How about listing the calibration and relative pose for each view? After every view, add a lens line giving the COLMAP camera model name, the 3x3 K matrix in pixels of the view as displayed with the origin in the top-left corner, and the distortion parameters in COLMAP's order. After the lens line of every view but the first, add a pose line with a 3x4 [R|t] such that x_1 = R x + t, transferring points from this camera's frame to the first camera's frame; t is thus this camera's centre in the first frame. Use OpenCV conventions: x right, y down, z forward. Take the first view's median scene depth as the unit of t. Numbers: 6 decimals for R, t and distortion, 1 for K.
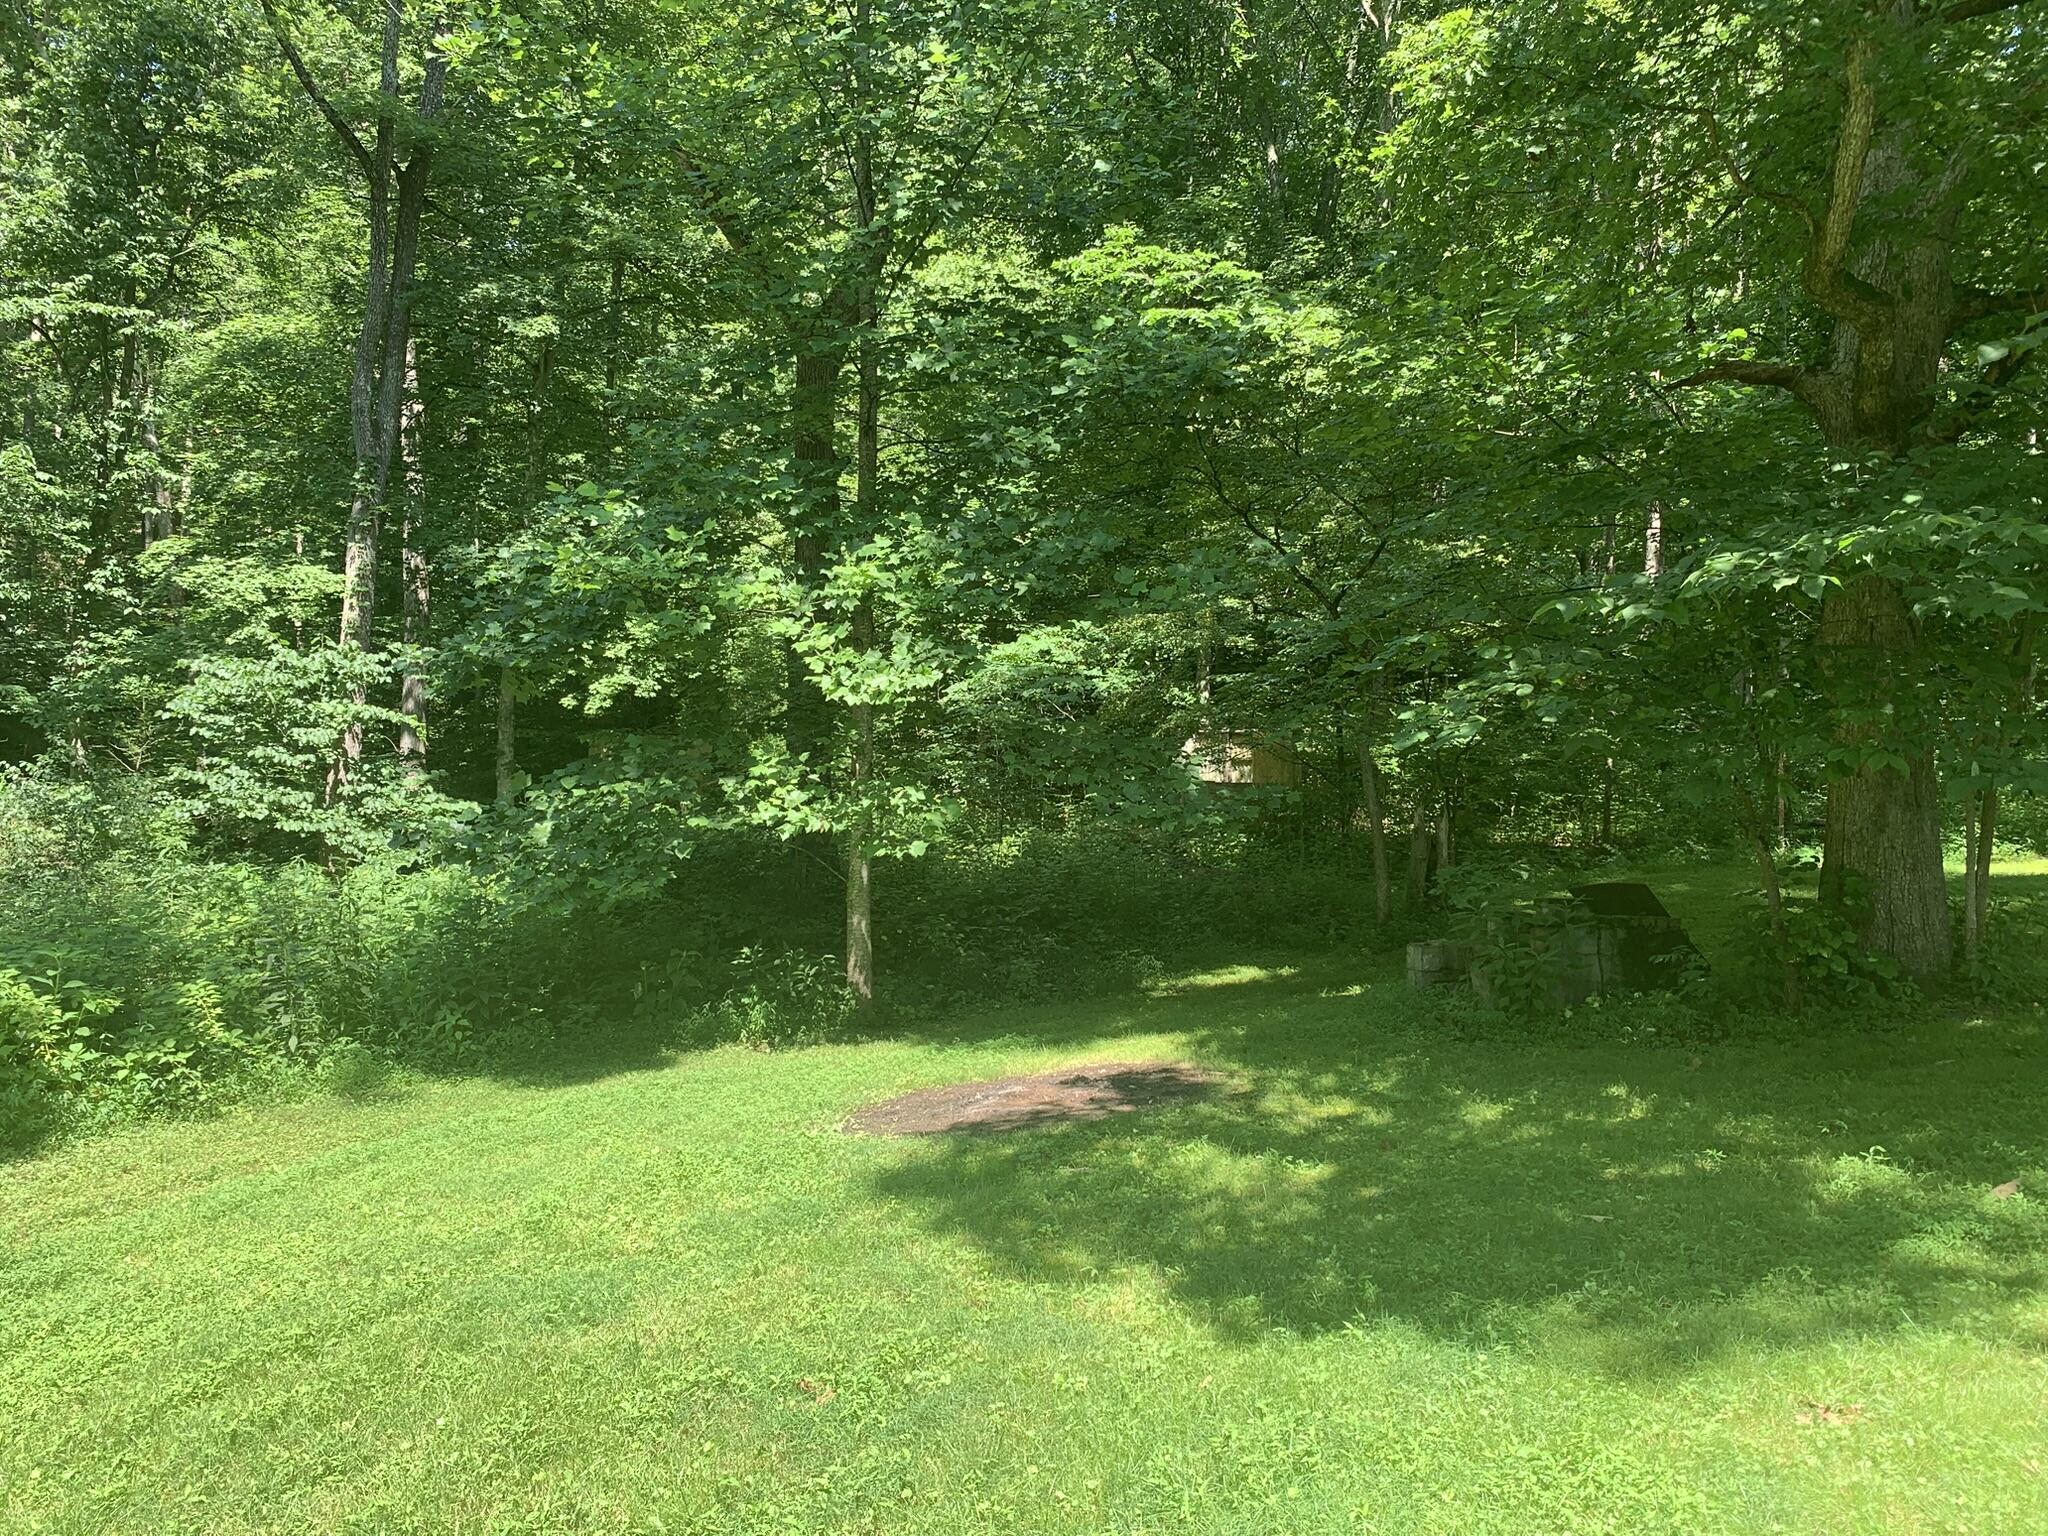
lens RADIAL K [[1510.0, 0, 1024.0], [0, 1510.0, 768.0], [0, 0, 1]] dist [-0.002817, -0.005970]
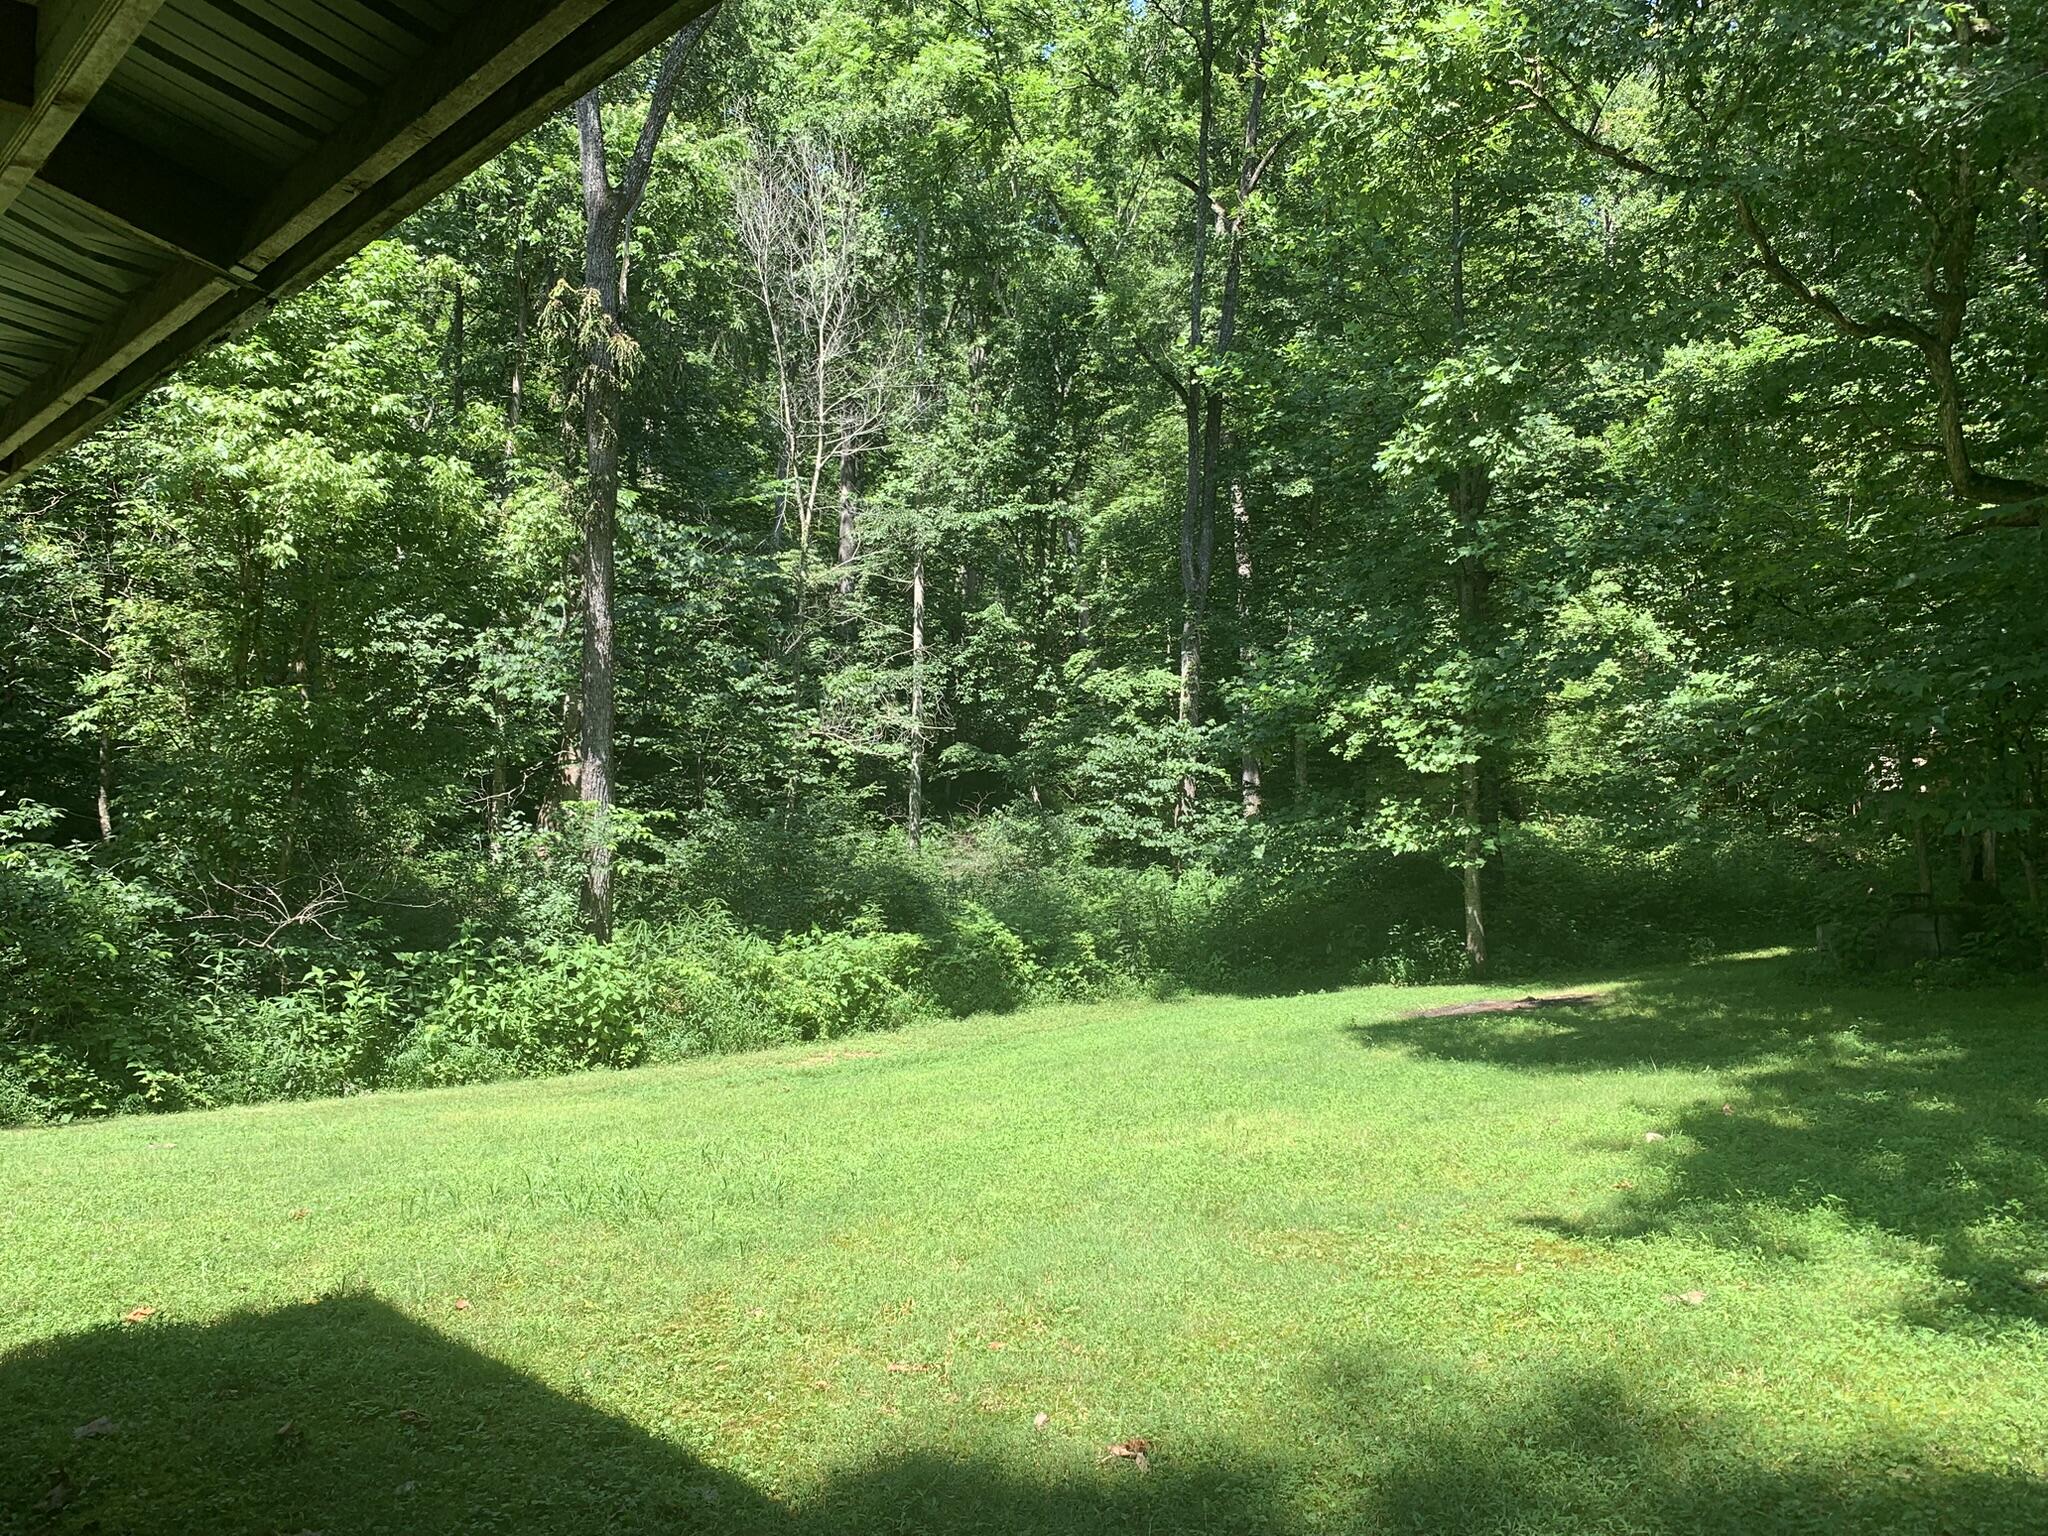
lens RADIAL K [[1510.0, 0, 1024.0], [0, 1510.0, 768.0], [0, 0, 1]] dist [-0.002817, -0.005970]
pose [[0.838895, -0.032994, -0.543292, 0.243281], [0.032886, 0.999410, -0.009915, -0.027124], [0.543299, -0.009549, 0.839485, -0.360266]]
